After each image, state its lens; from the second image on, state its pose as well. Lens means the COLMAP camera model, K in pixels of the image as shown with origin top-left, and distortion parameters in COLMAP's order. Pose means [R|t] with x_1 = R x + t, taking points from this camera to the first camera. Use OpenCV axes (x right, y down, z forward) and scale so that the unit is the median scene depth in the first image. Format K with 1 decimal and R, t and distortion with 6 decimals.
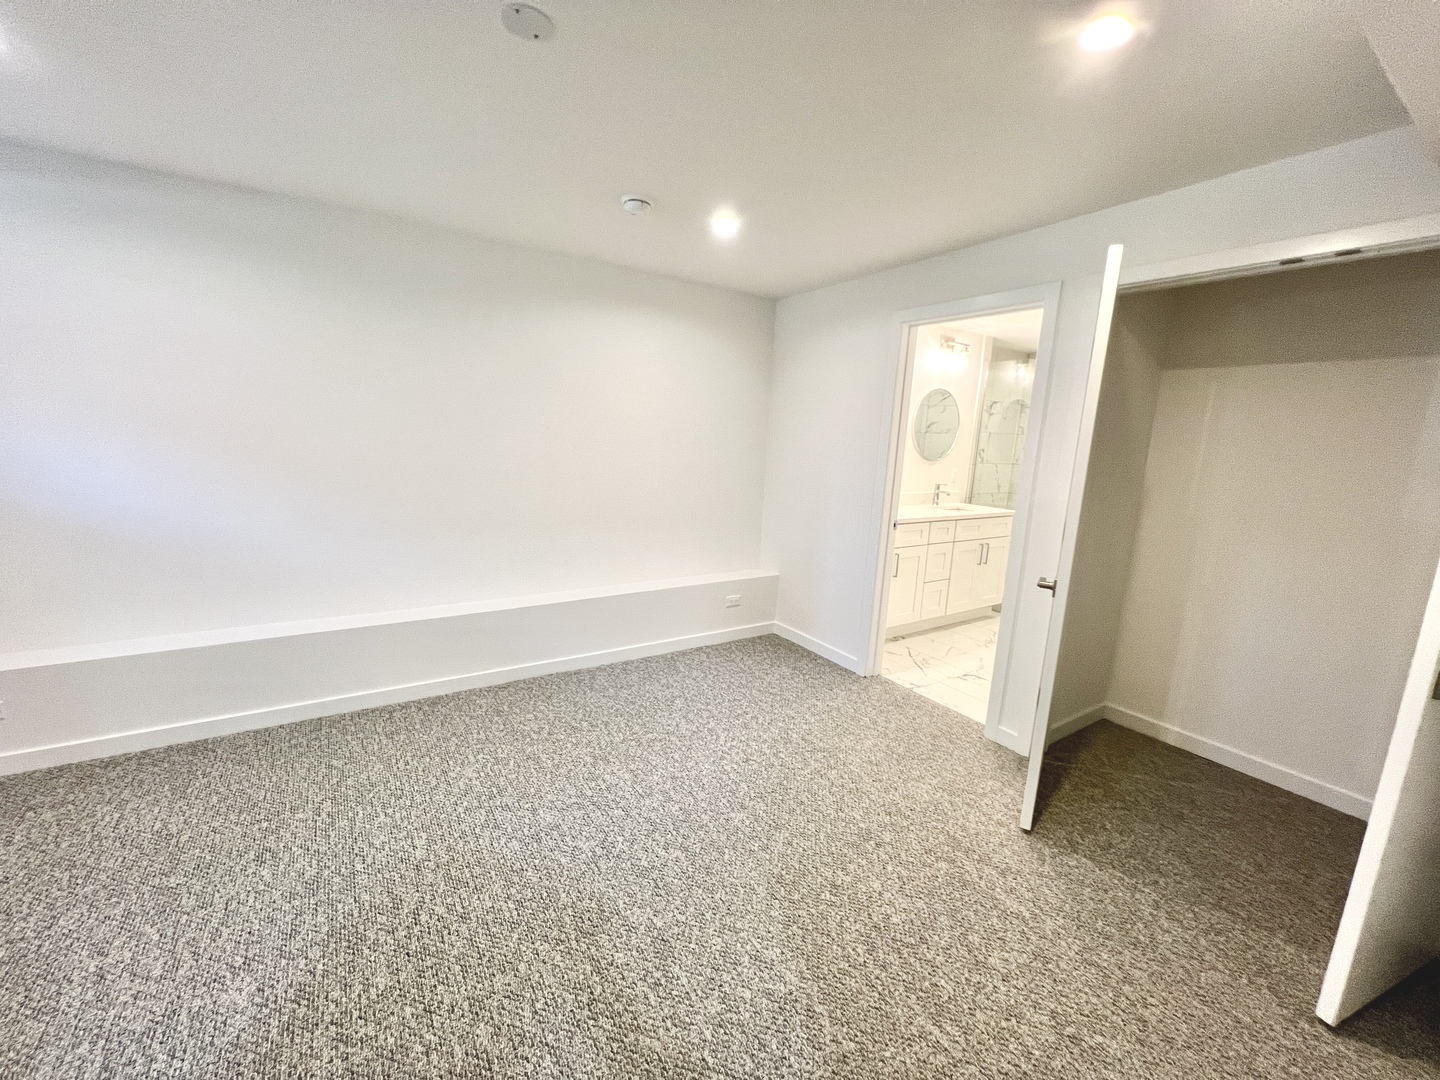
lens RADIAL K [[575.8, 0, 712.2], [0, 575.8, 537.4], [0, 0, 1]] dist [-0.001357, -0.000016]
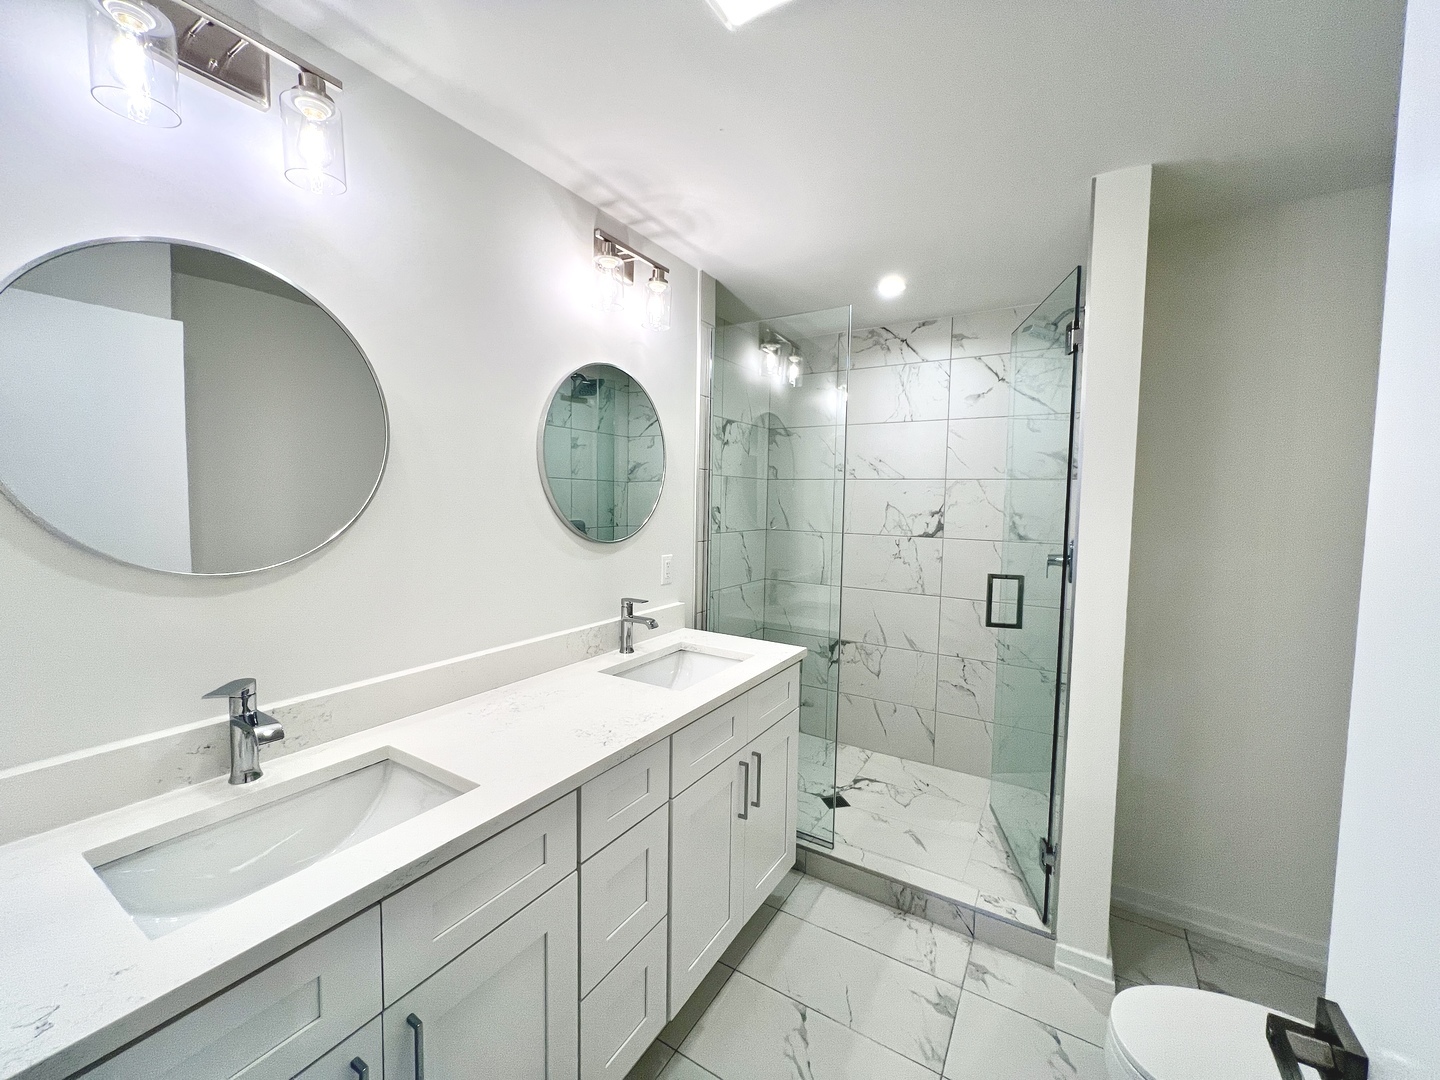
lens RADIAL K [[575.8, 0, 720.1], [0, 575.8, 533.7], [0, 0, 1]] dist [-0.001357, -0.000016]
pose [[0.900767, -0.057012, 0.430545, 0.250312], [0.100100, 0.991909, -0.078078, -0.090238], [-0.422610, 0.113428, 0.899186, 0.541872]]
